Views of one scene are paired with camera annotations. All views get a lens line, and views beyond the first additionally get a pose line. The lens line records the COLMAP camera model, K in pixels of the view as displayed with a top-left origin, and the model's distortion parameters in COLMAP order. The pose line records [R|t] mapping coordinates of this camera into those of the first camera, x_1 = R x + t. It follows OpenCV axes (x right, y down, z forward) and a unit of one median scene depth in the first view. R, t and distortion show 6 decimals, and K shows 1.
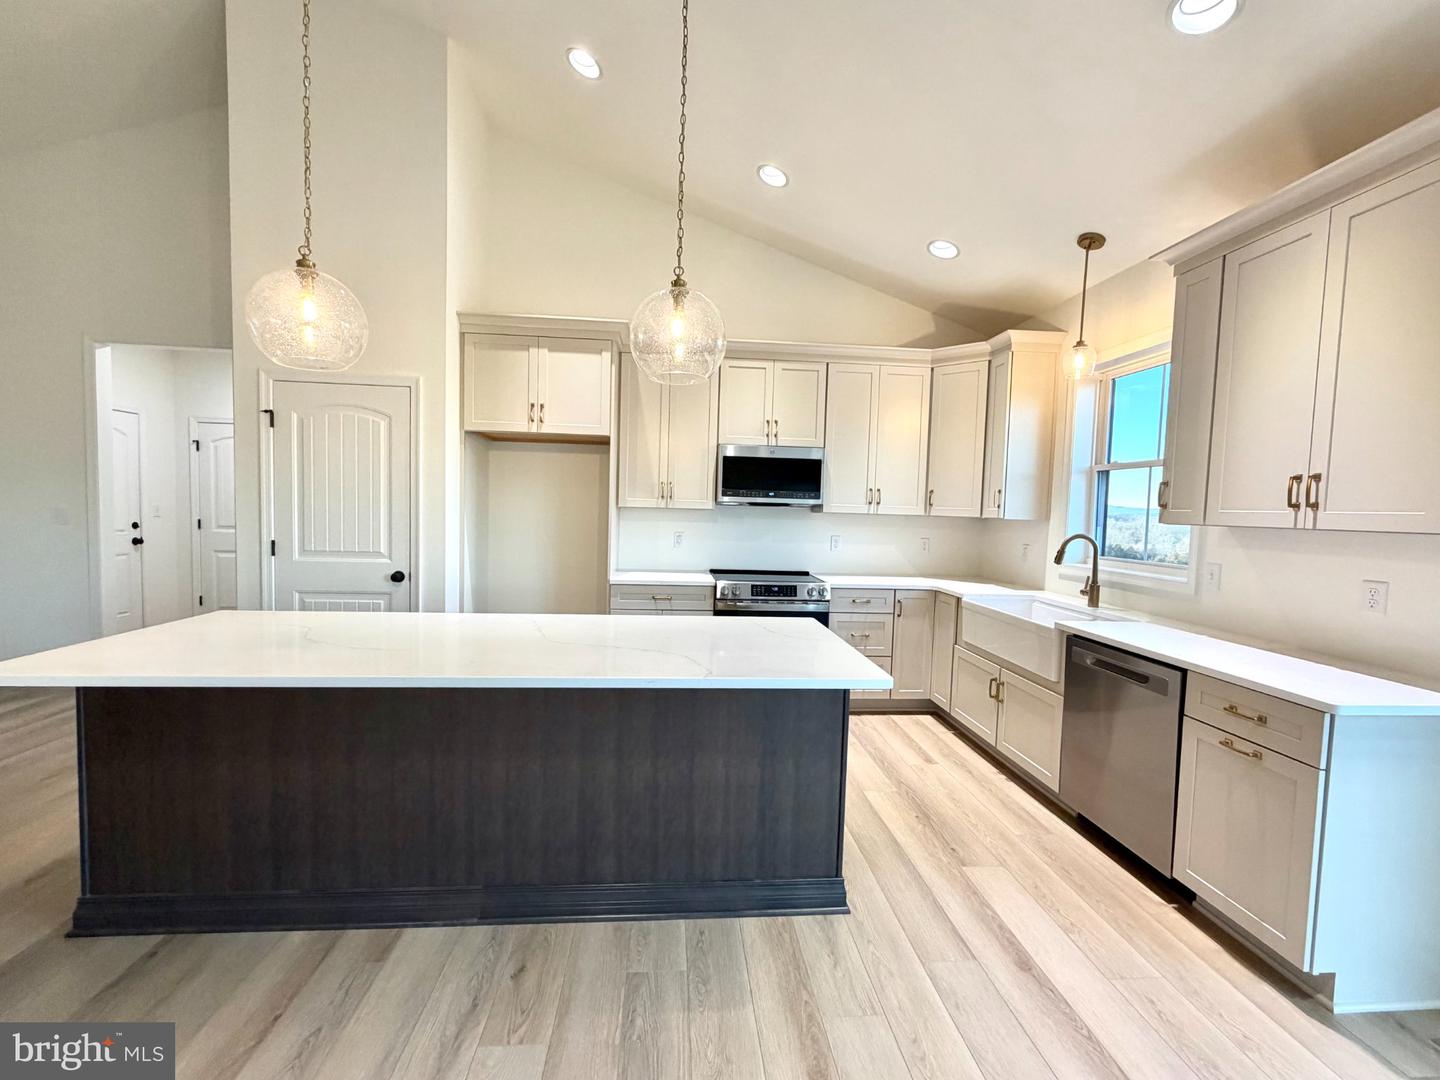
lens RADIAL K [[606.3, 0, 720.0], [0, 606.3, 540.0], [0, 0, 1]] dist [0.001256, 0.000049]
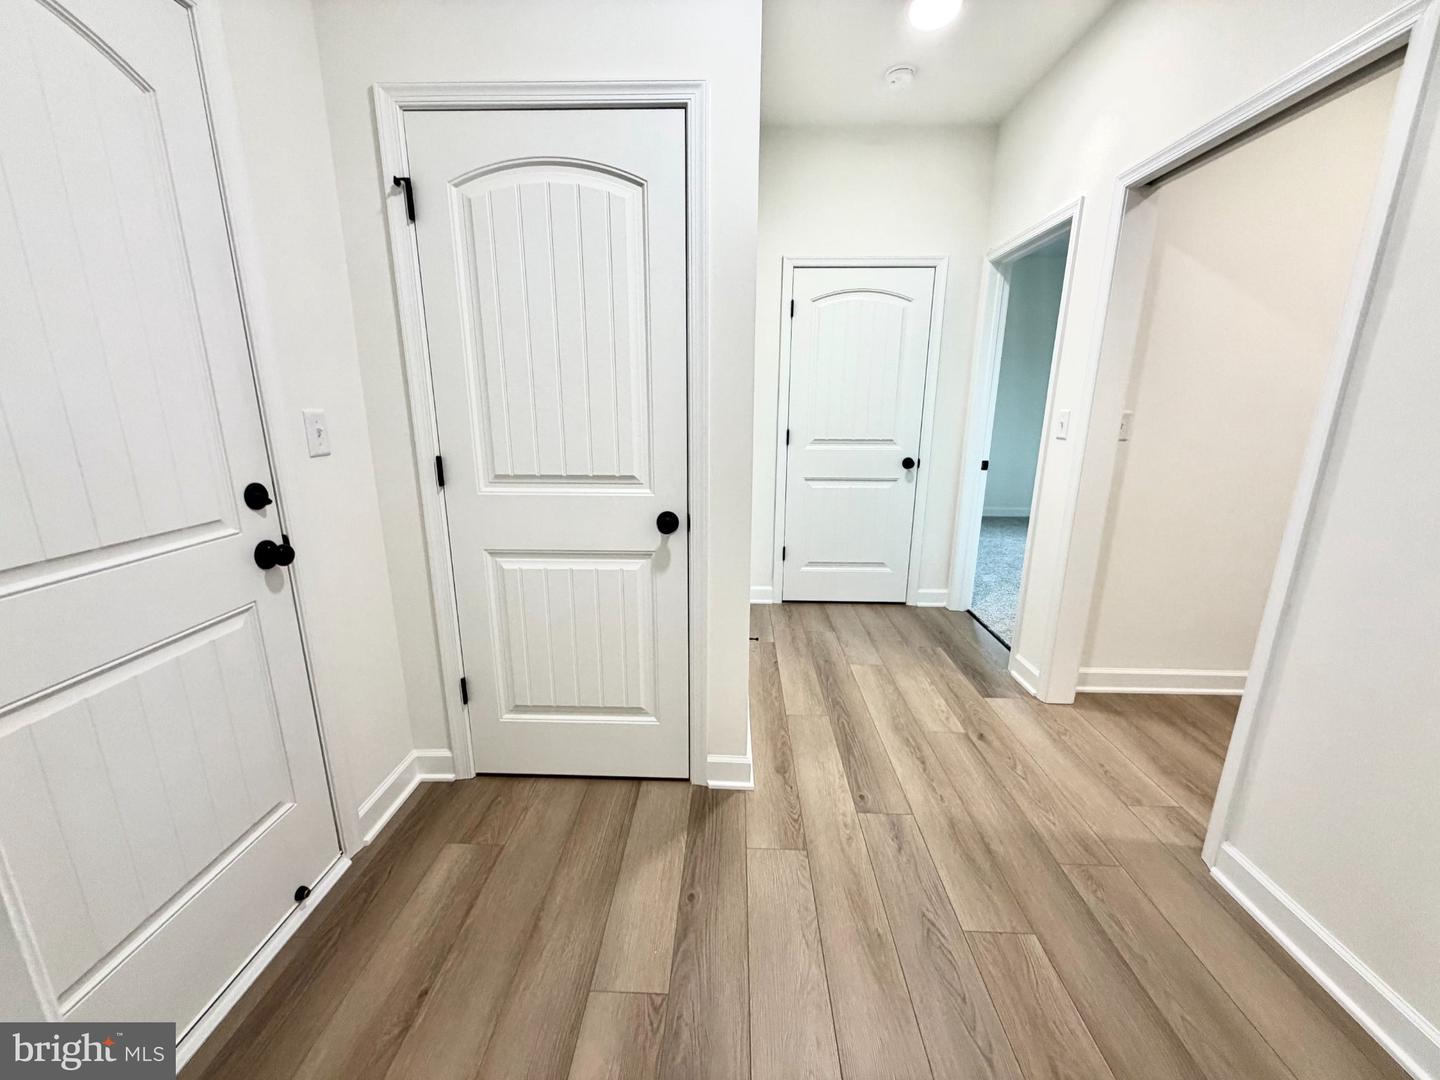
lens RADIAL K [[573.6, 0, 715.7], [0, 573.6, 539.2], [0, 0, 1]] dist [0.003270, -0.000026]
pose [[0.992738, 0.004596, -0.120210, -0.683202], [0.017281, 0.983457, 0.180314, -0.043793], [0.119050, -0.181081, 0.976236, 0.721590]]
